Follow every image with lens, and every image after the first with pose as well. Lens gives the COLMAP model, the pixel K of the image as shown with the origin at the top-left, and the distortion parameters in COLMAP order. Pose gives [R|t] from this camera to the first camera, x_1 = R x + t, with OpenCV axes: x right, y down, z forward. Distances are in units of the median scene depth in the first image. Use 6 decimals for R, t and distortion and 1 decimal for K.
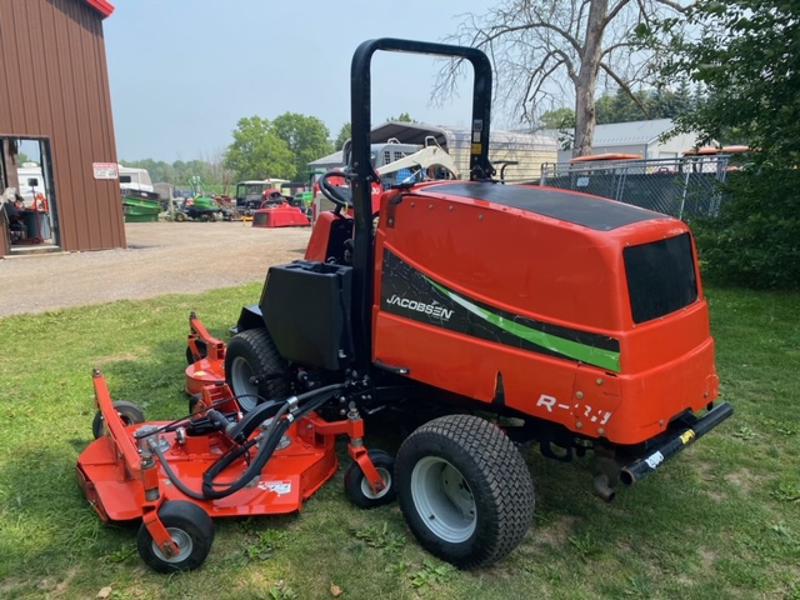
lens RADIAL K [[610.7, 0, 399.4], [0, 610.7, 295.1], [0, 0, 1]] dist [0.033252, -0.029678]
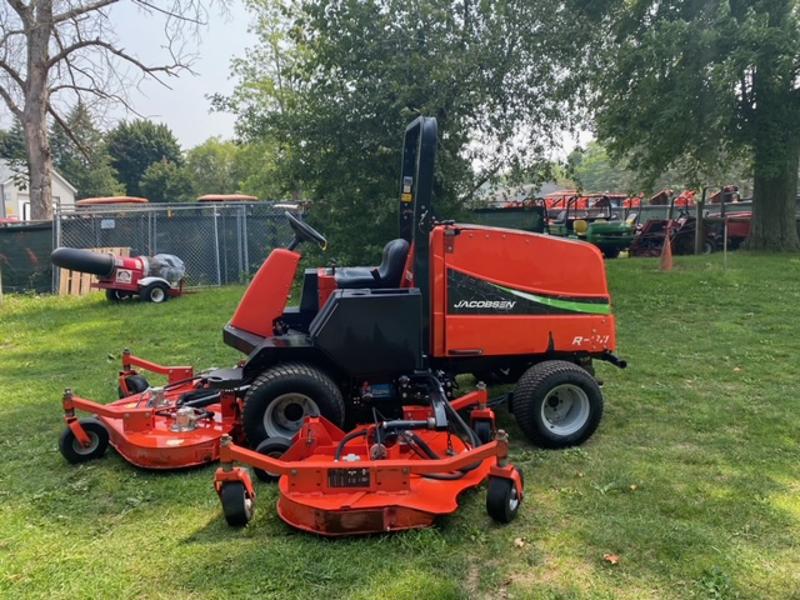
lens RADIAL K [[610.7, 0, 400.3], [0, 610.7, 303.8], [0, 0, 1]] dist [0.033252, -0.029678]
pose [[0.543676, -0.115028, 0.831376, -1.322964], [0.160522, 0.986529, 0.031522, -0.062735], [-0.823802, 0.116317, 0.554816, 0.360059]]
